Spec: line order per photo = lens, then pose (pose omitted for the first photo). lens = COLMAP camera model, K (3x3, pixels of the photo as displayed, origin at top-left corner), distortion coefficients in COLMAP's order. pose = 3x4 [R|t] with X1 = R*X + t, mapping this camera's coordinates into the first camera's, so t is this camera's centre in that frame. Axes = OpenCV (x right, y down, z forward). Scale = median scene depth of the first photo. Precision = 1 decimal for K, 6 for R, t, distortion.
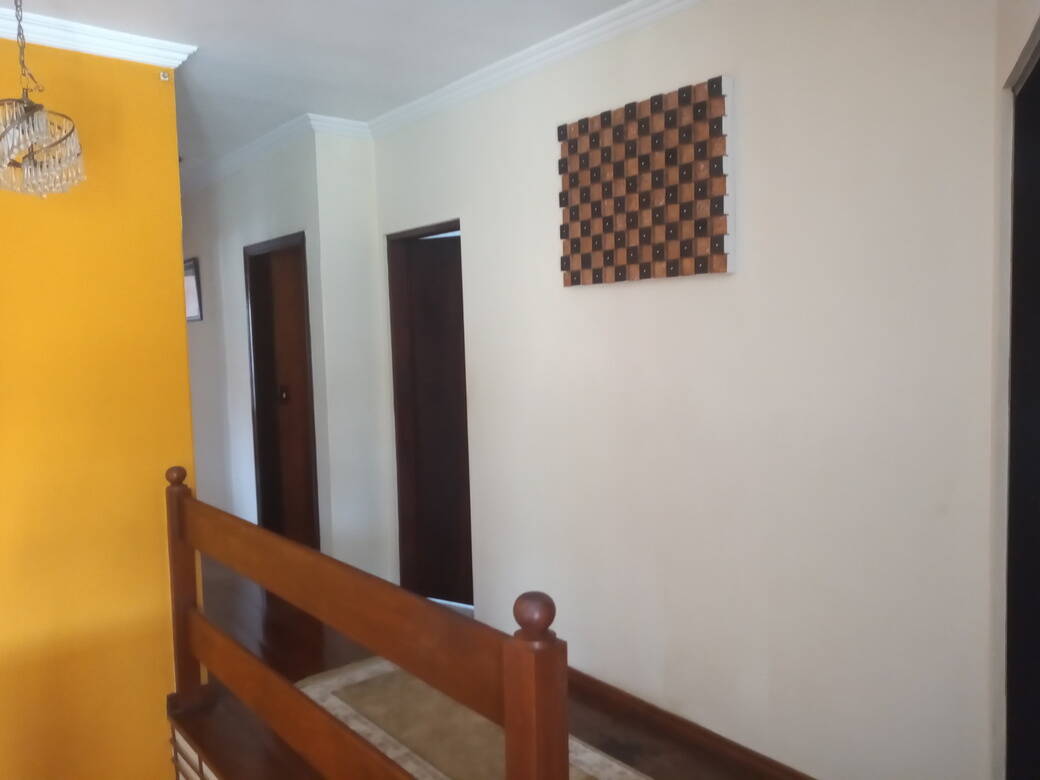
lens RADIAL K [[796.8, 0, 520.0], [0, 796.8, 390.0], [0, 0, 1]] dist [0.016081, -0.055649]
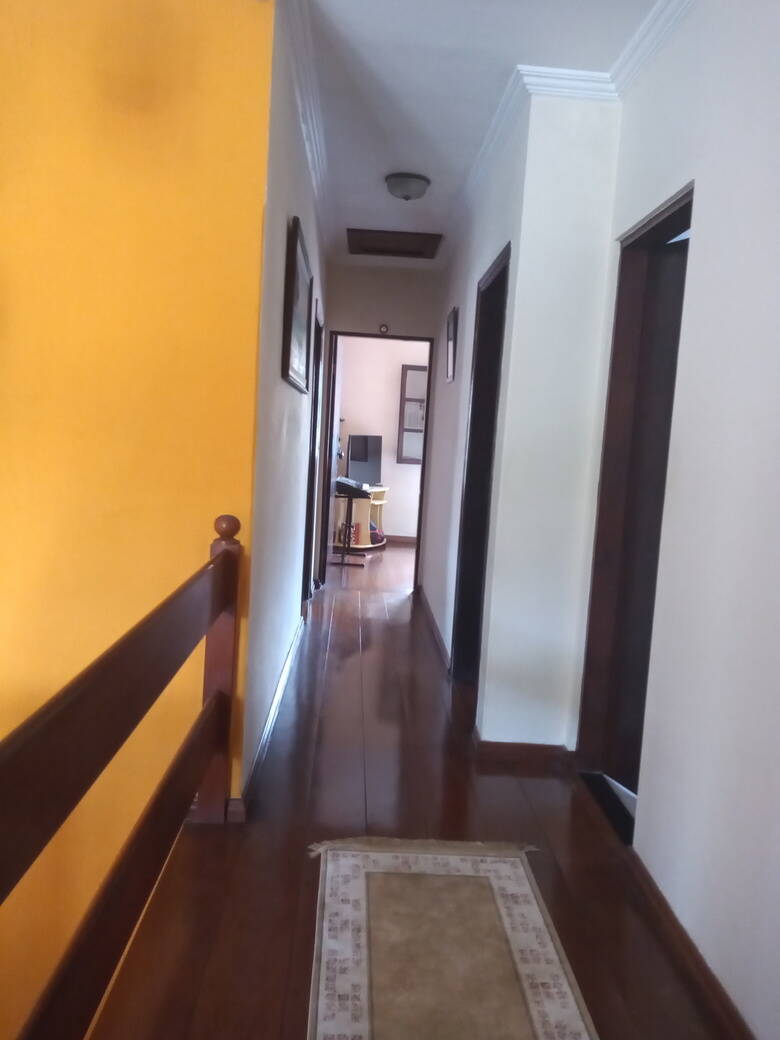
lens RADIAL K [[796.8, 0, 390.0], [0, 796.8, 520.0], [0, 0, 1]] dist [0.016081, -0.055649]
pose [[0.791245, 0.136225, -0.596133, 0.122363], [-0.125168, 0.990310, 0.060165, 0.026881], [0.598552, 0.027011, 0.800629, 0.371702]]
